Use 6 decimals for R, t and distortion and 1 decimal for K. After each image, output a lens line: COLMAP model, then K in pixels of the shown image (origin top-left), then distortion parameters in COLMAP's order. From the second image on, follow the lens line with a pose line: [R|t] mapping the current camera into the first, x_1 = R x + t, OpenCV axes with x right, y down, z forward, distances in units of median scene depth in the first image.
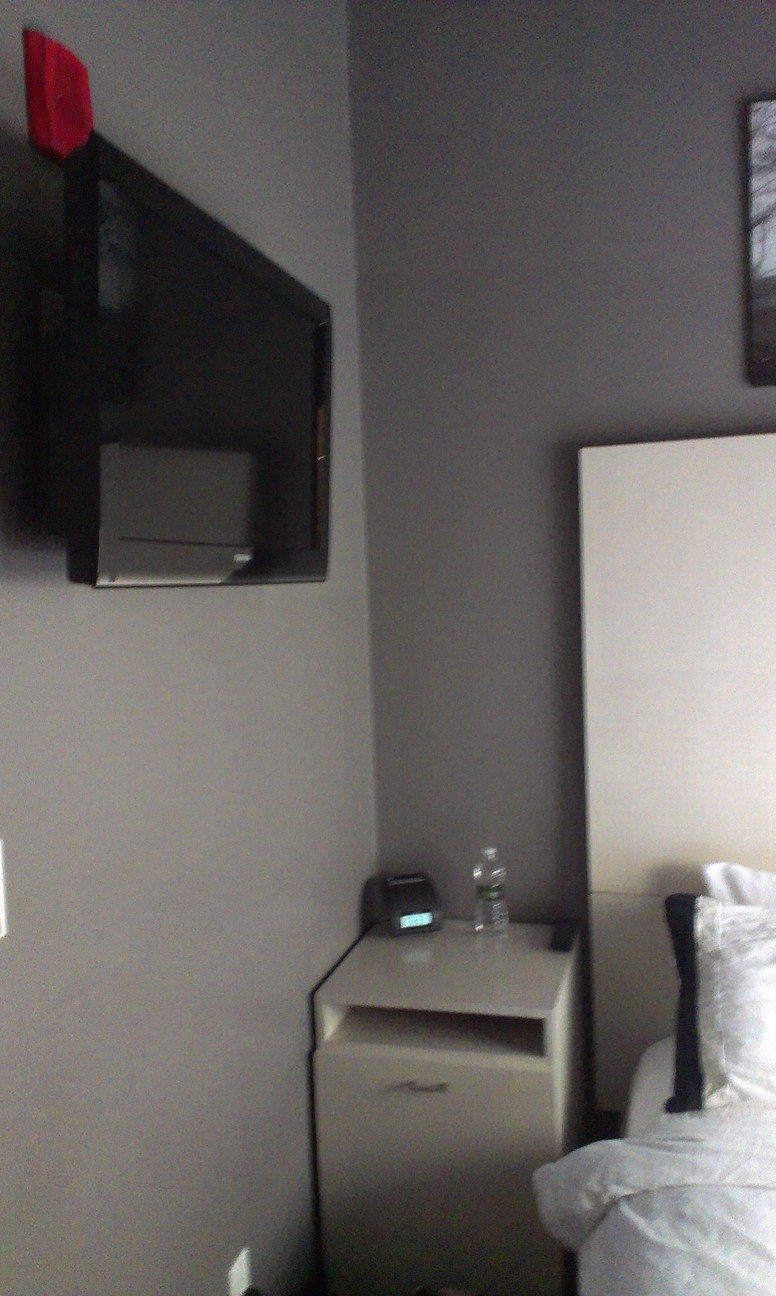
lens RADIAL K [[1054.5, 0, 387.4], [0, 1054.5, 643.0], [0, 0, 1]] dist [0.034660, -0.020203]
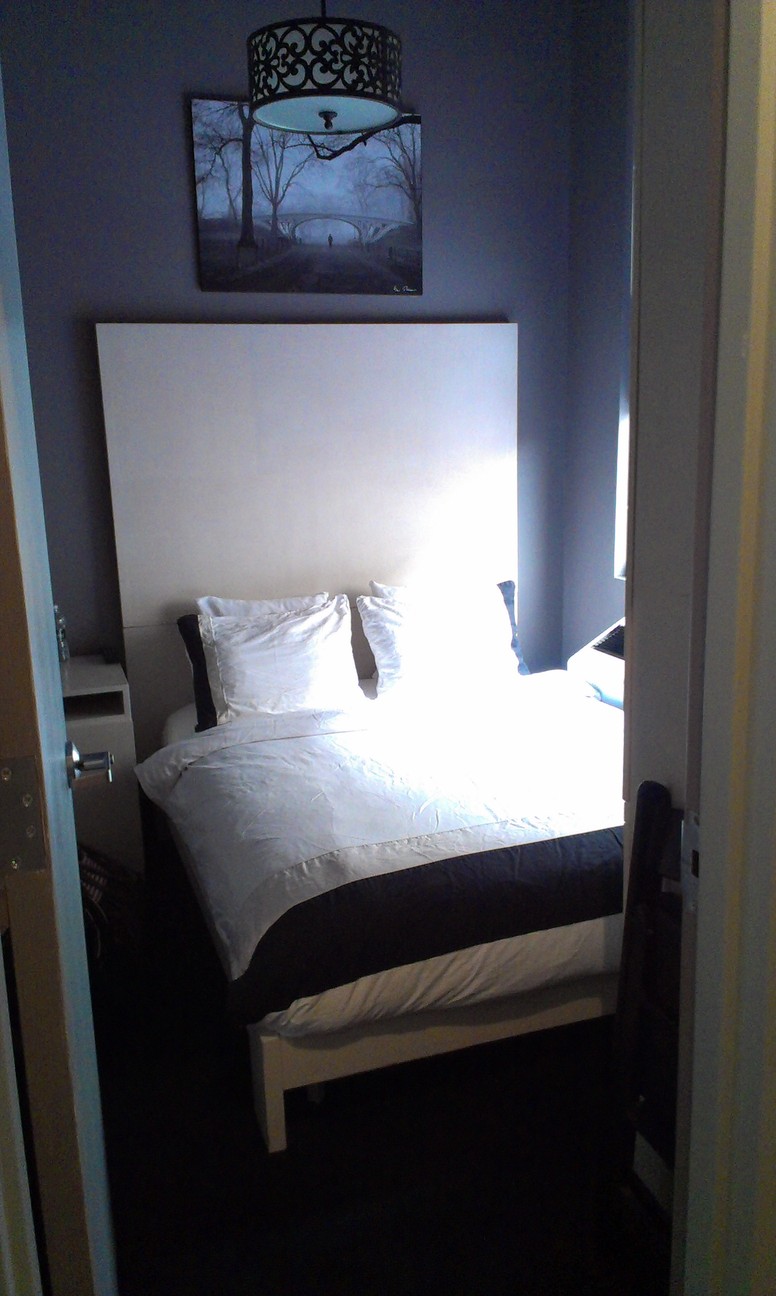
lens RADIAL K [[1054.5, 0, 387.2], [0, 1054.5, 649.7], [0, 0, 1]] dist [0.034660, -0.020203]
pose [[0.814464, -0.105195, 0.570599, -0.433971], [0.030687, 0.989861, 0.138688, 0.080617], [-0.579402, -0.095446, 0.809434, -0.532484]]
